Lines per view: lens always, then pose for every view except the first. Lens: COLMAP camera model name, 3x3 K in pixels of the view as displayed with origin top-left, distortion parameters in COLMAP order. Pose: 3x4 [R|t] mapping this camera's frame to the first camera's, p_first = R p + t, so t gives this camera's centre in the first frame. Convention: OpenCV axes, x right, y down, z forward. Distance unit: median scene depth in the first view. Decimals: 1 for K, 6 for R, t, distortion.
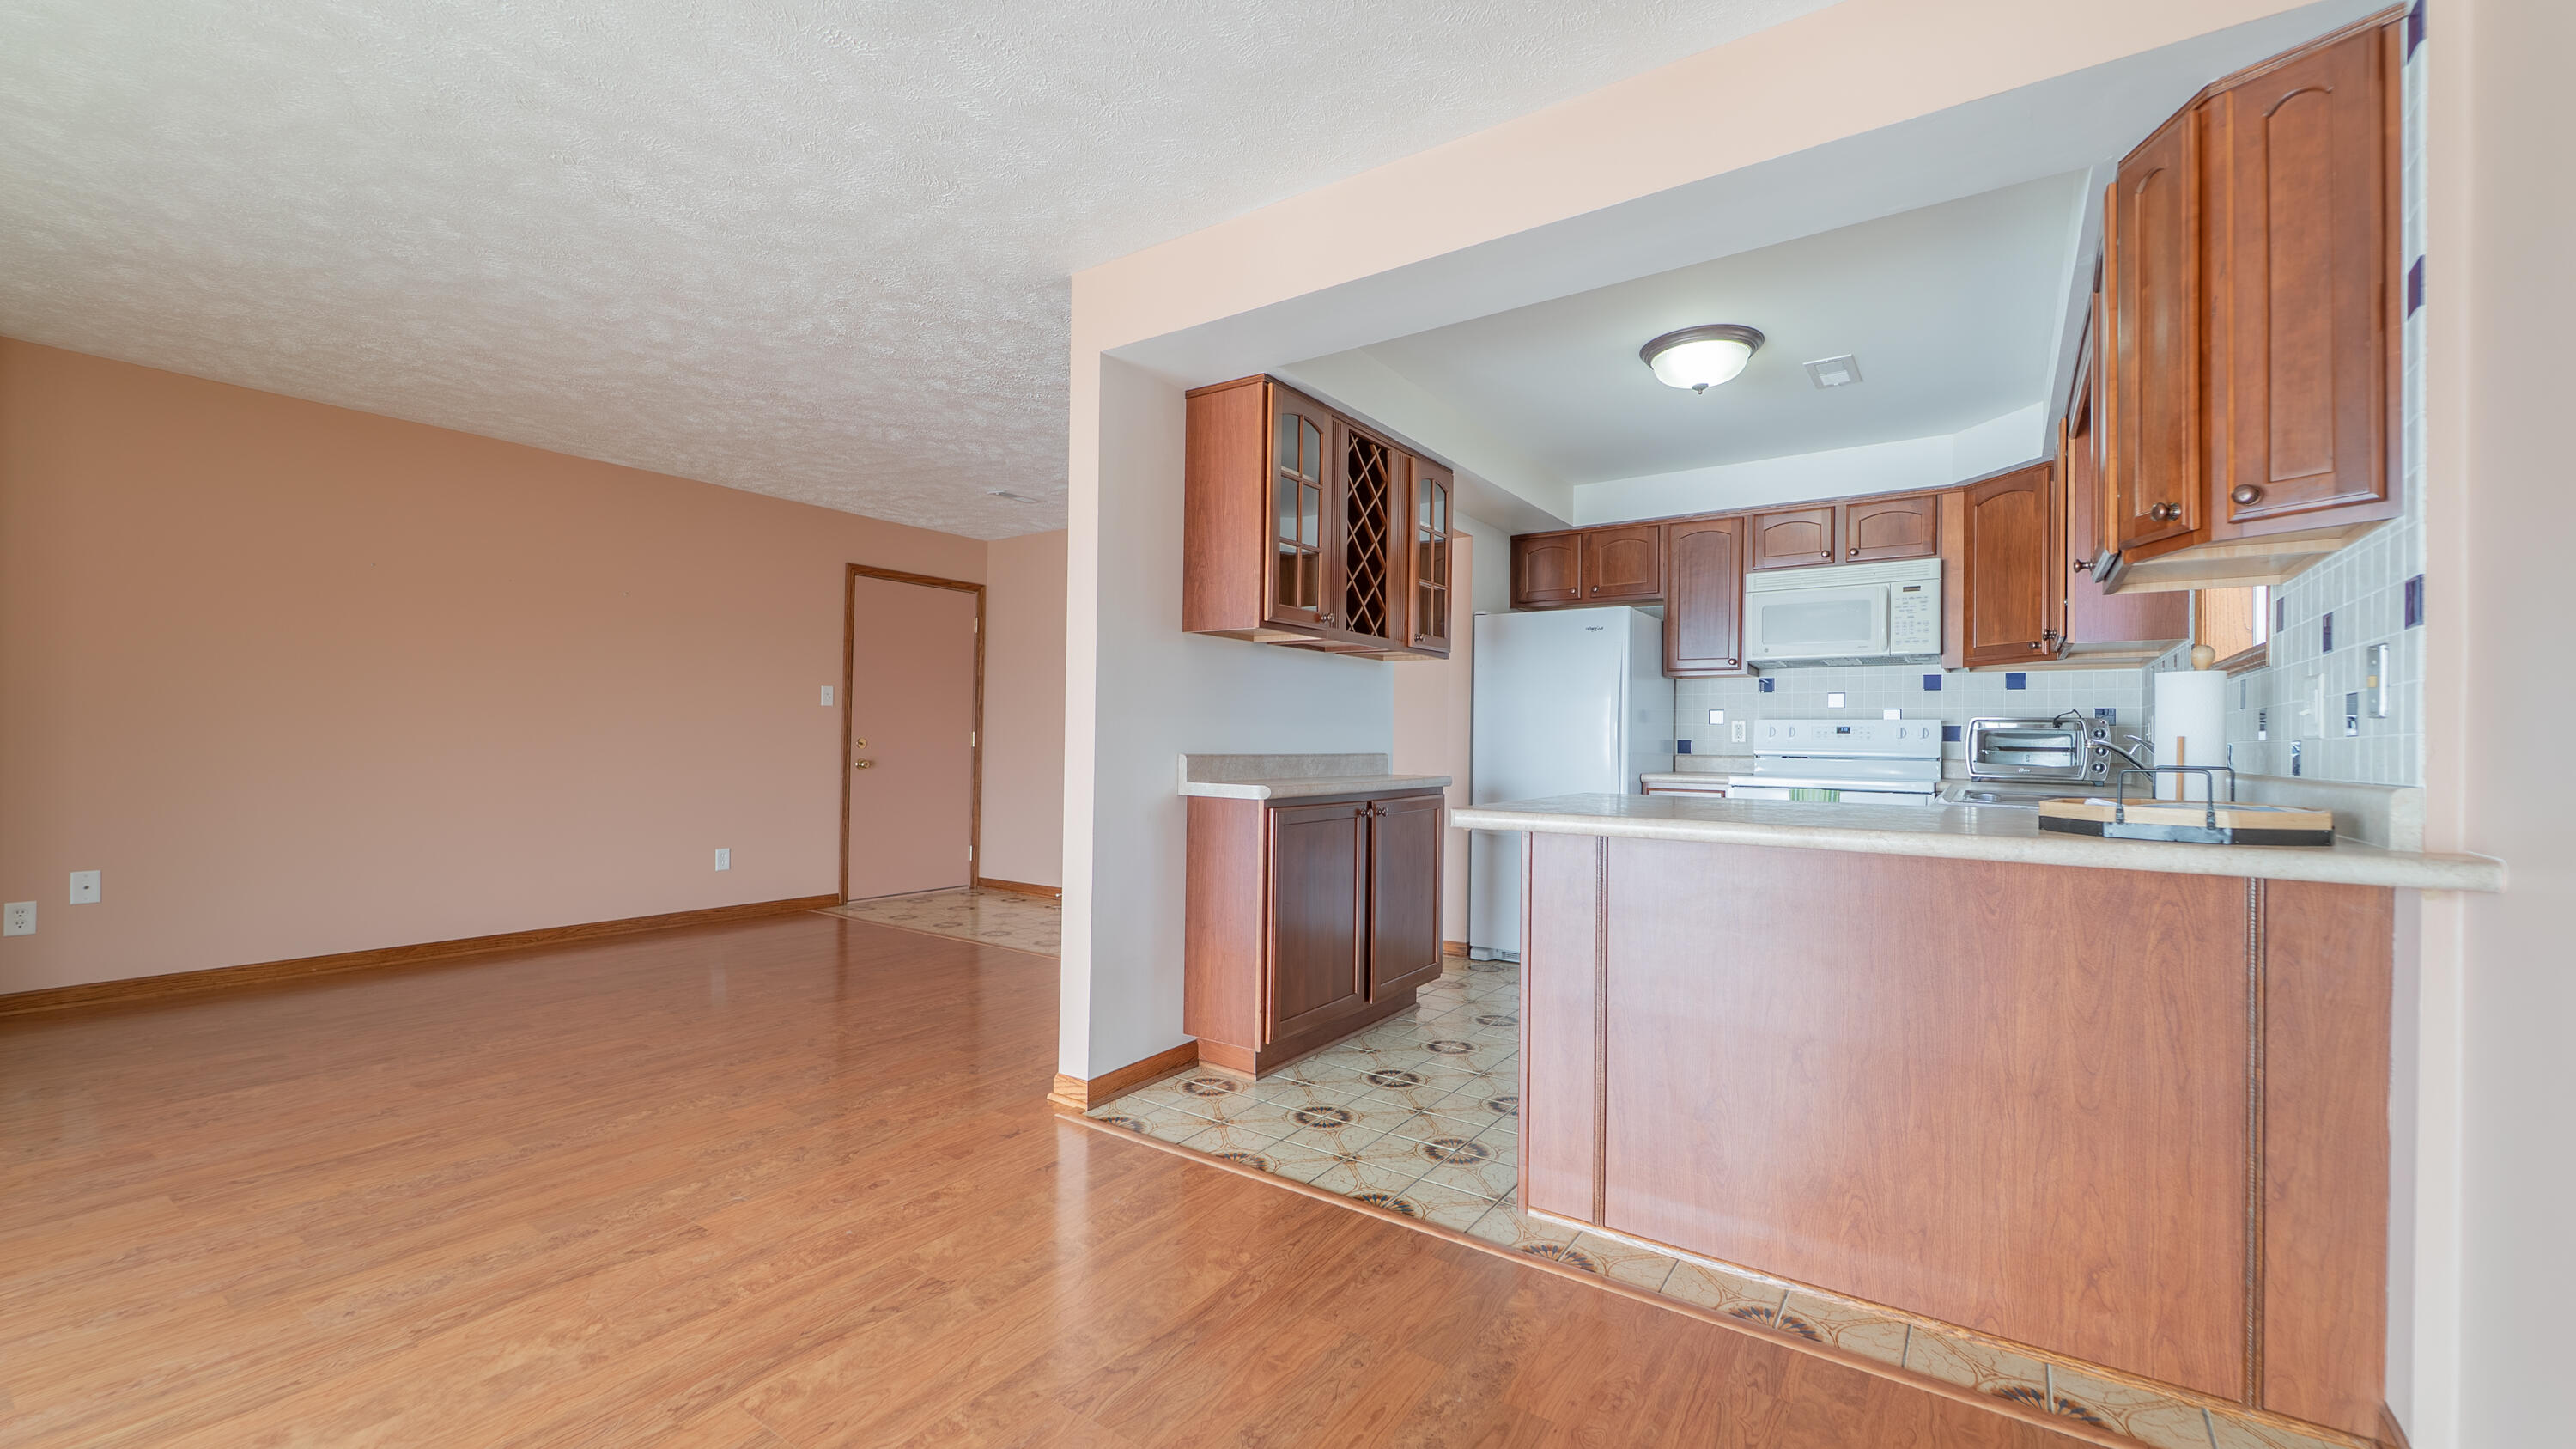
lens RADIAL K [[1034.7, 0, 1294.0], [0, 1034.7, 731.9], [0, 0, 1]] dist [0.003872, -0.002180]
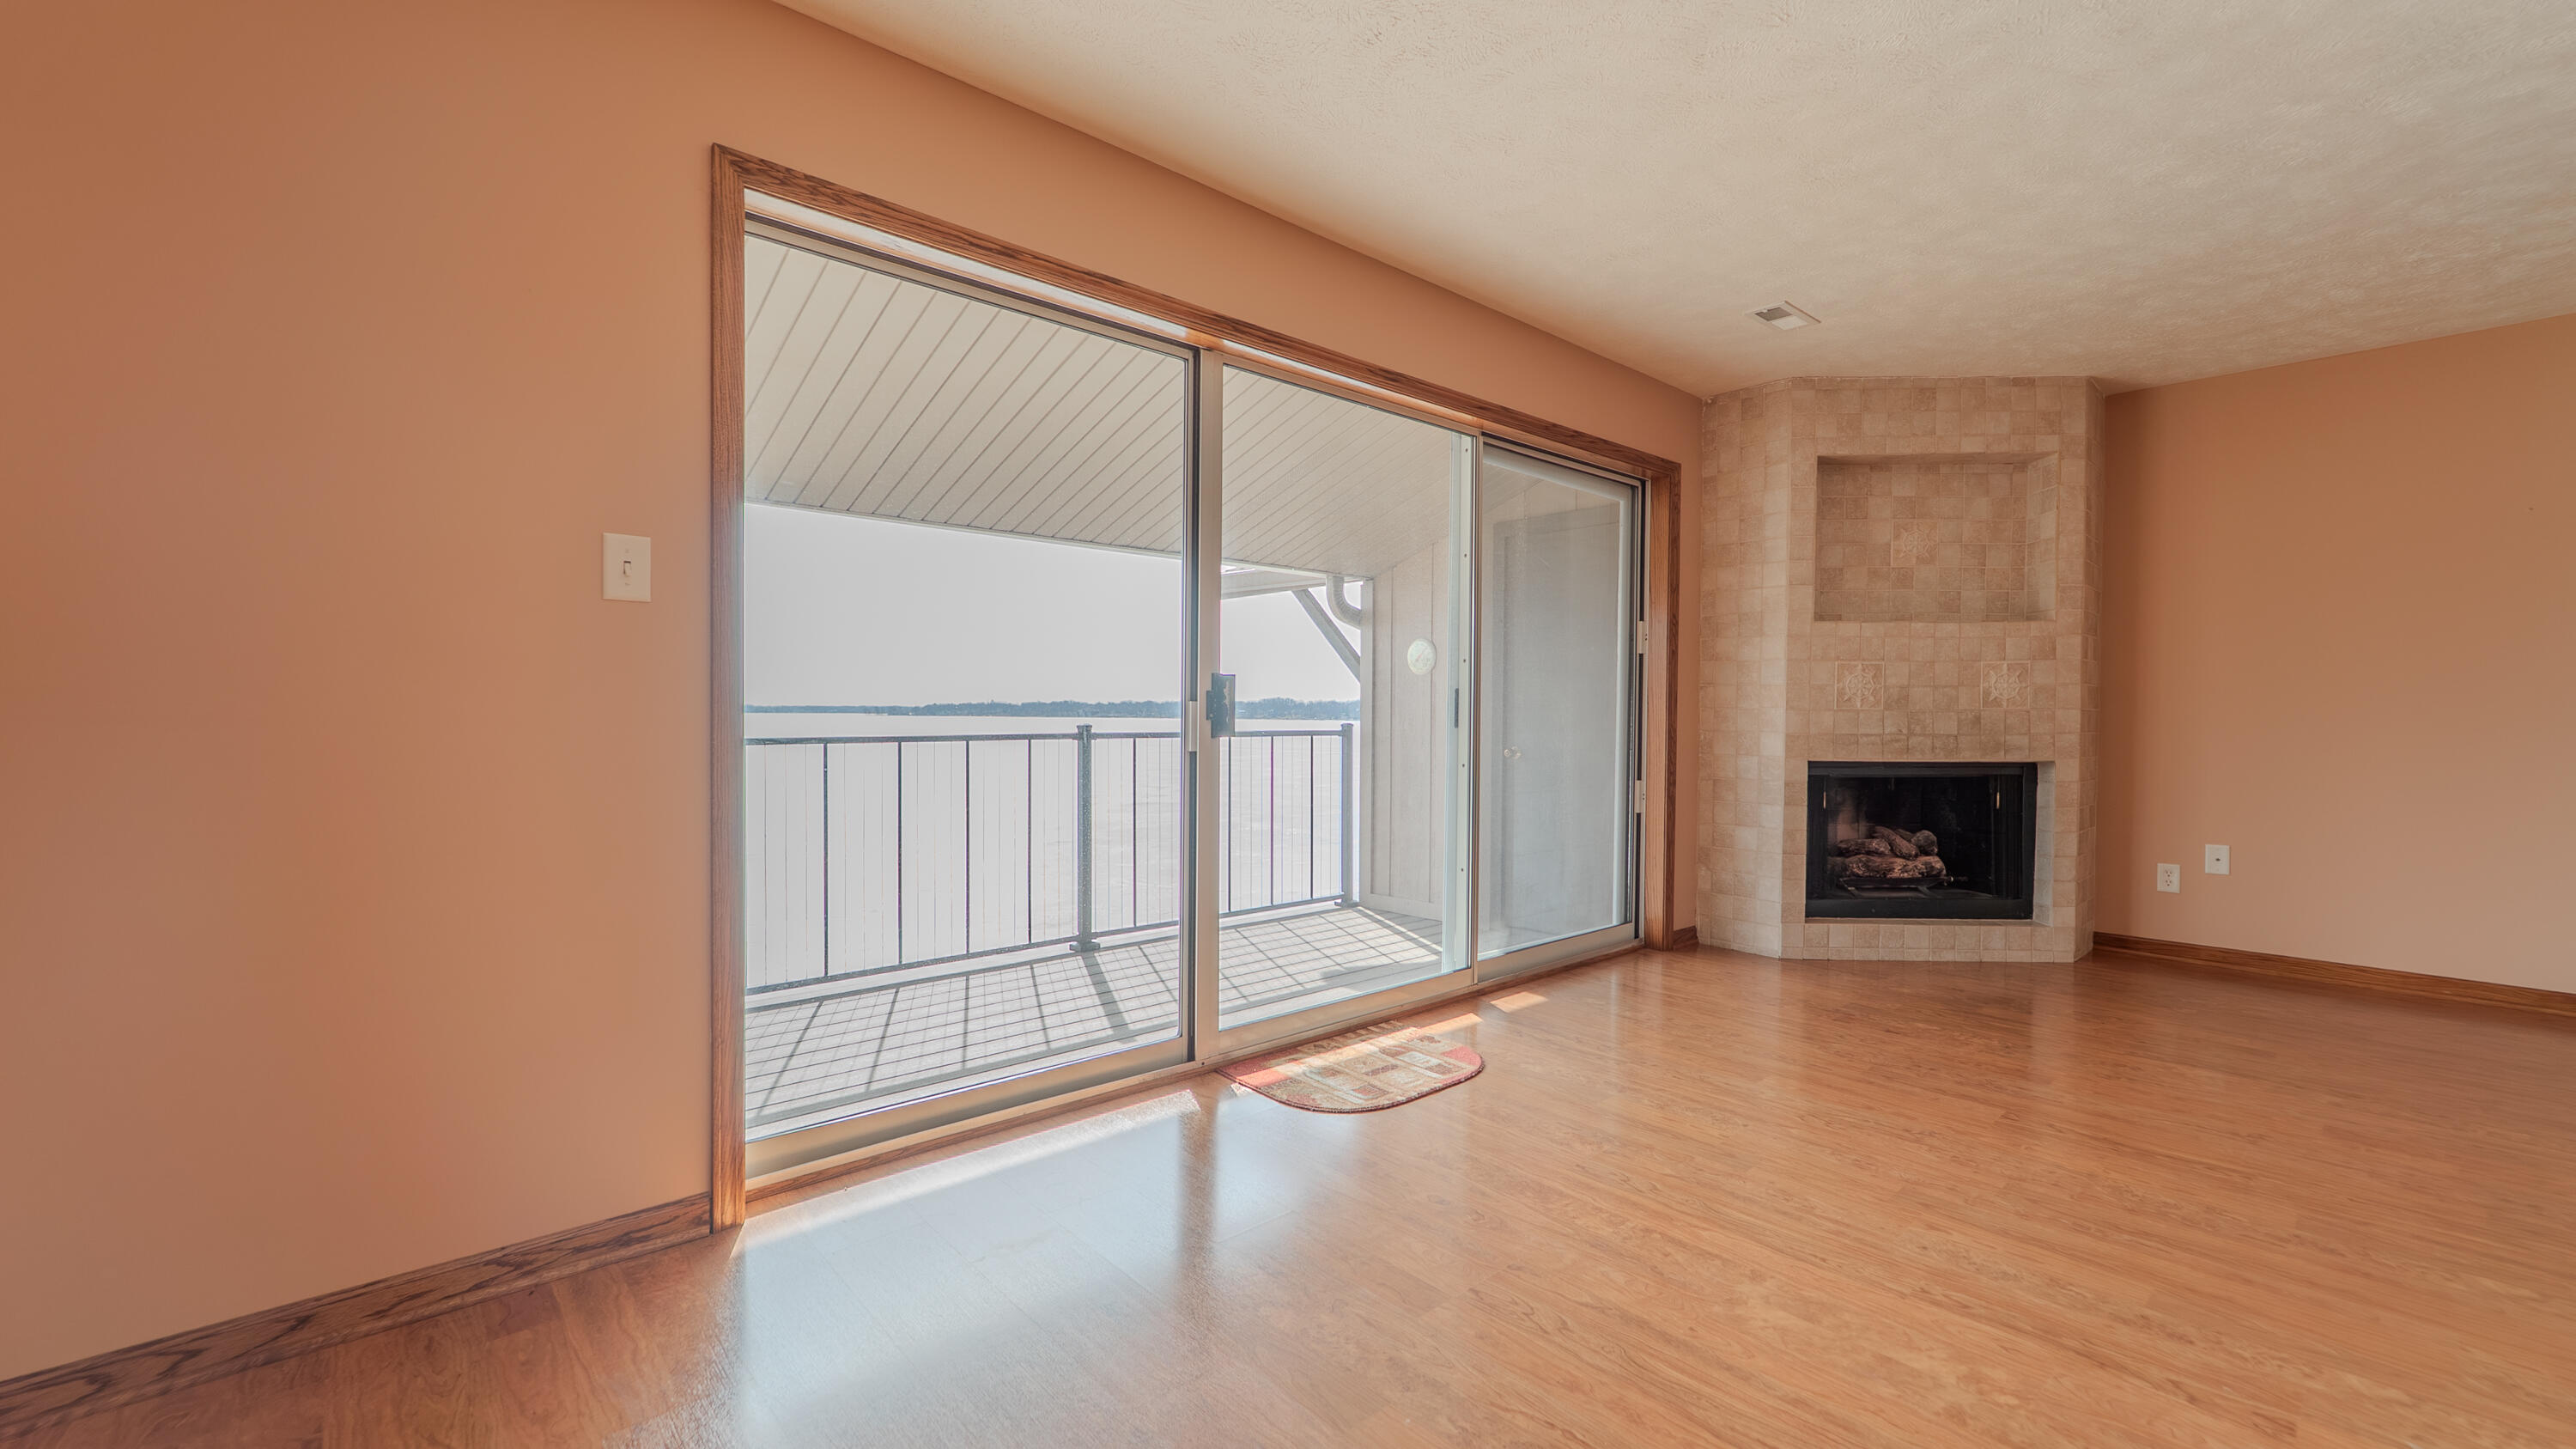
lens RADIAL K [[1034.7, 0, 1294.0], [0, 1034.7, 731.9], [0, 0, 1]] dist [0.003872, -0.002180]
pose [[-0.233448, 0.002140, -0.972367, 0.169555], [-0.001742, 0.999995, 0.002619, 0.015763], [0.972368, 0.002305, -0.233443, 0.371688]]
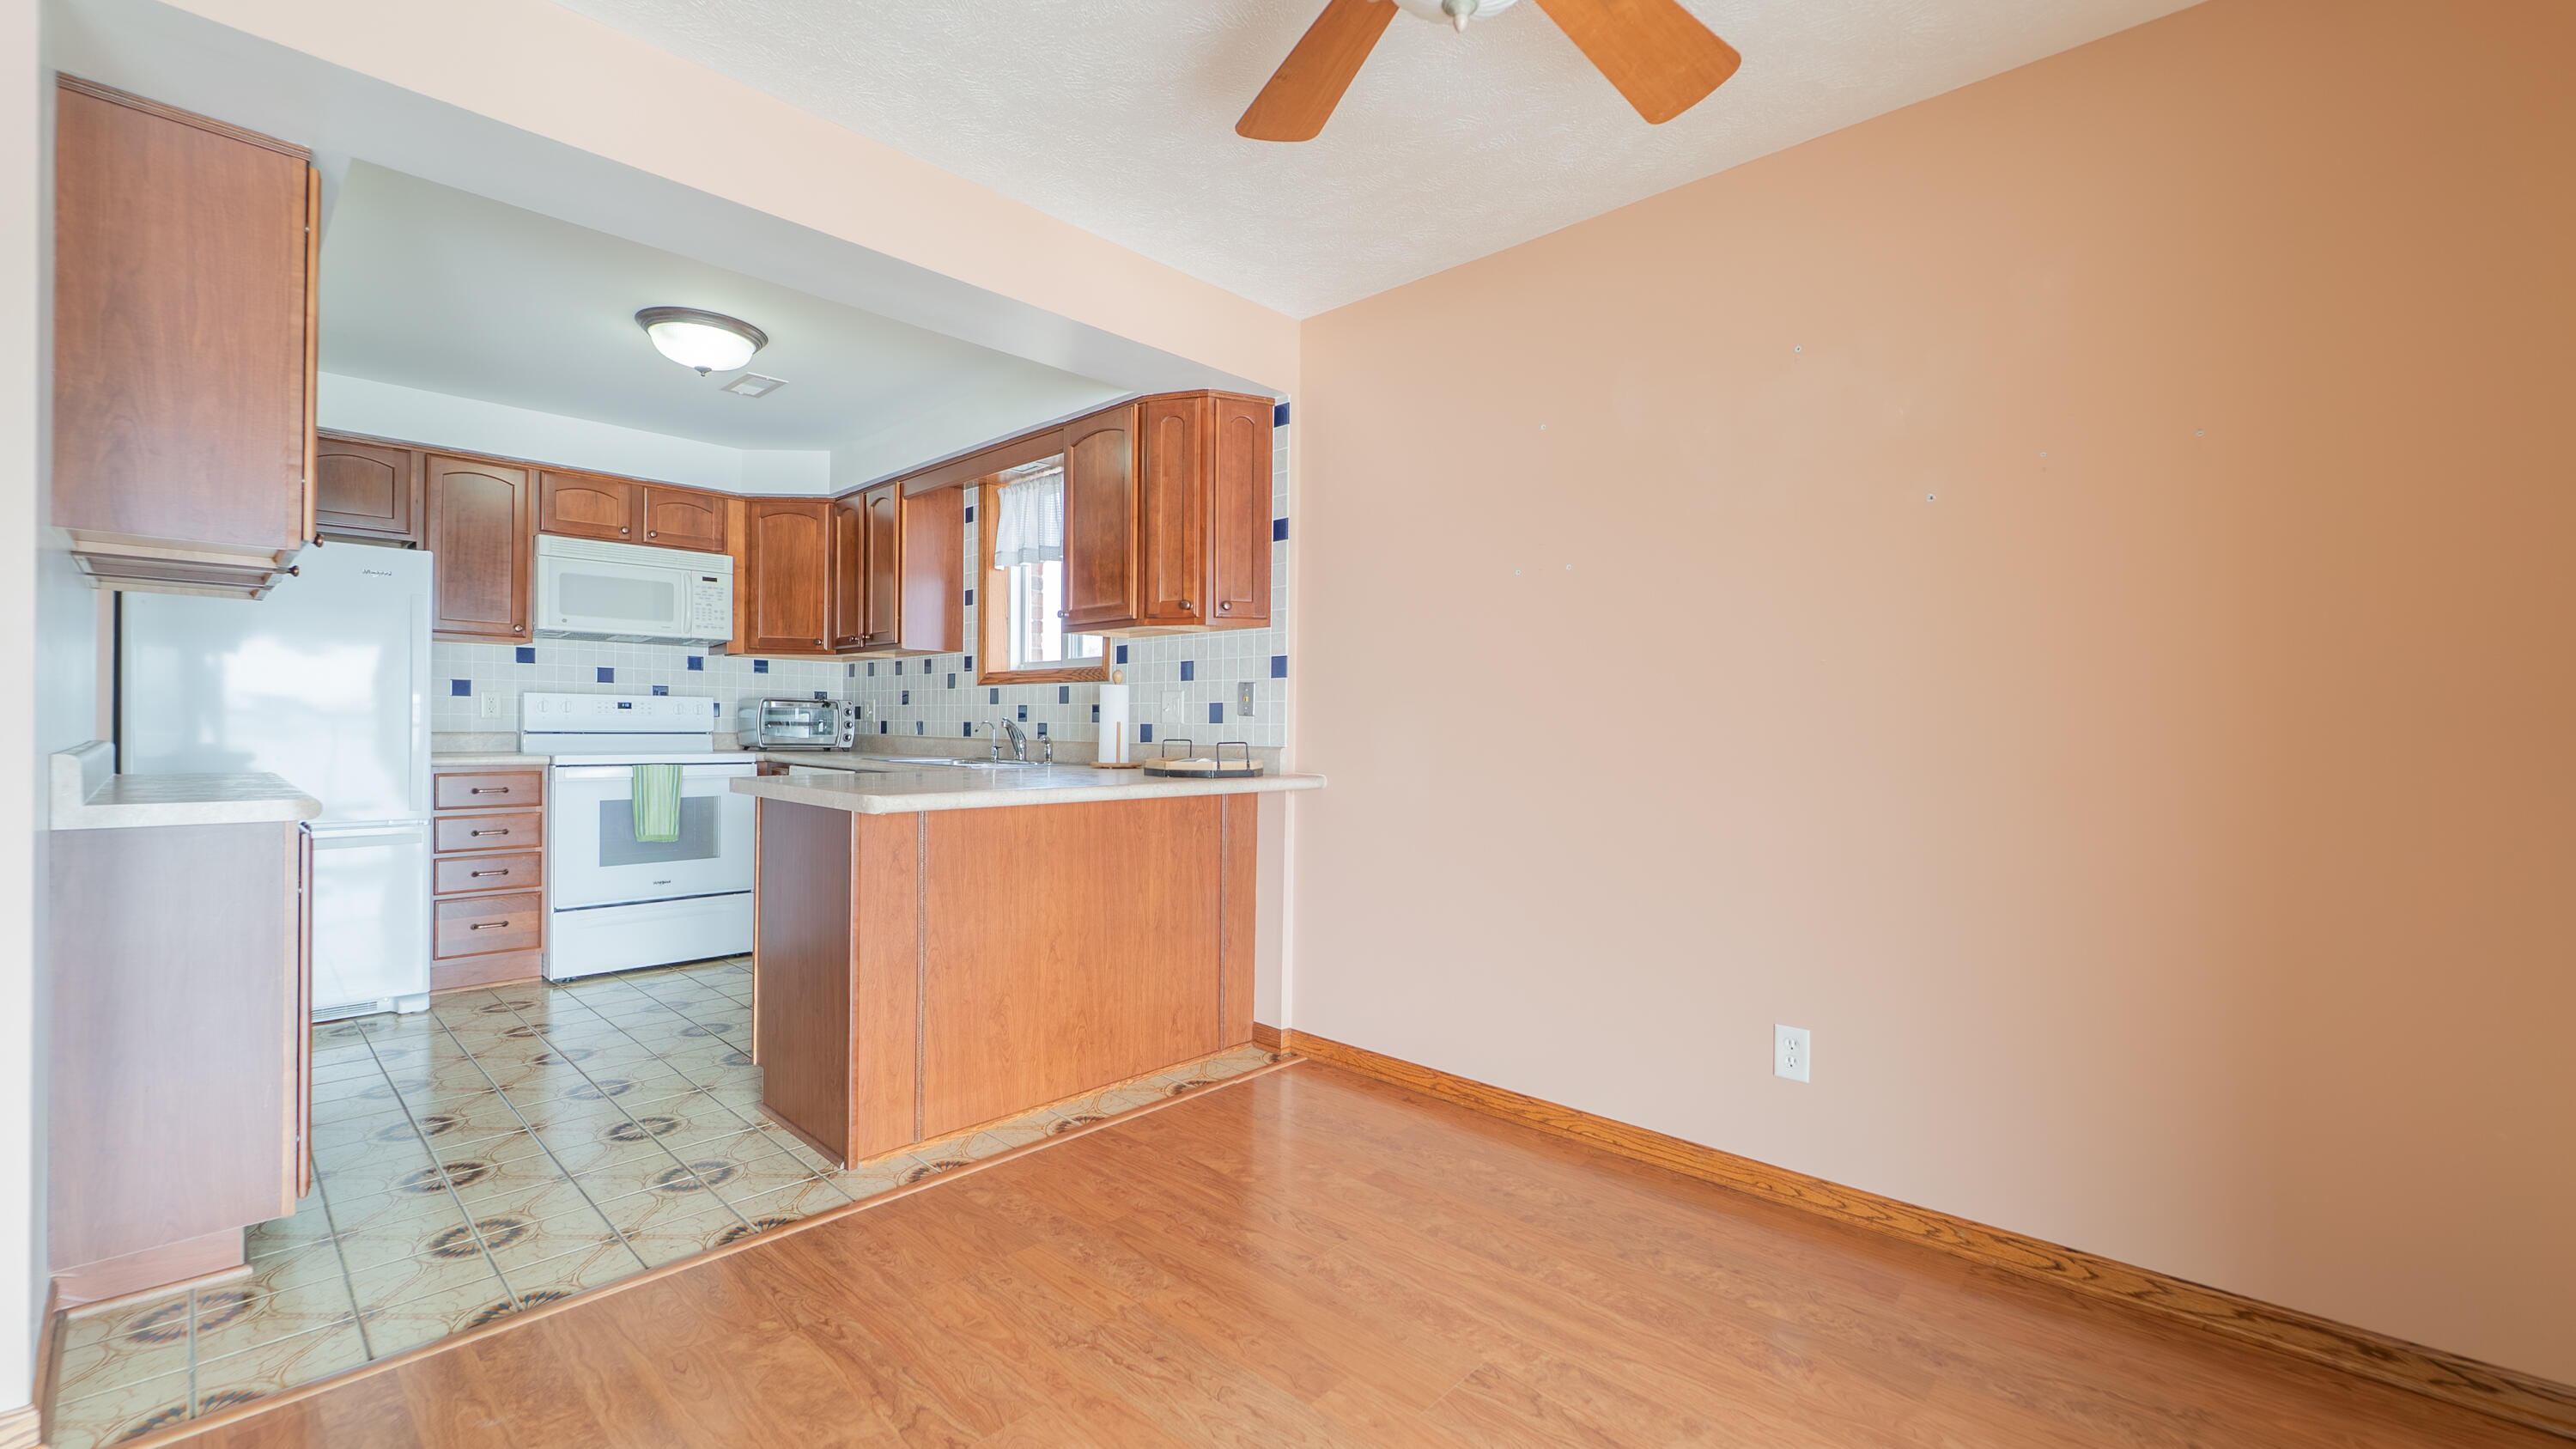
lens RADIAL K [[1034.7, 0, 1294.0], [0, 1034.7, 731.9], [0, 0, 1]] dist [0.003872, -0.002180]
pose [[0.147307, -0.019661, 0.988895, -0.570651], [-0.017904, 0.999586, 0.022540, -0.015890], [-0.988929, -0.021025, 0.146894, 0.299340]]
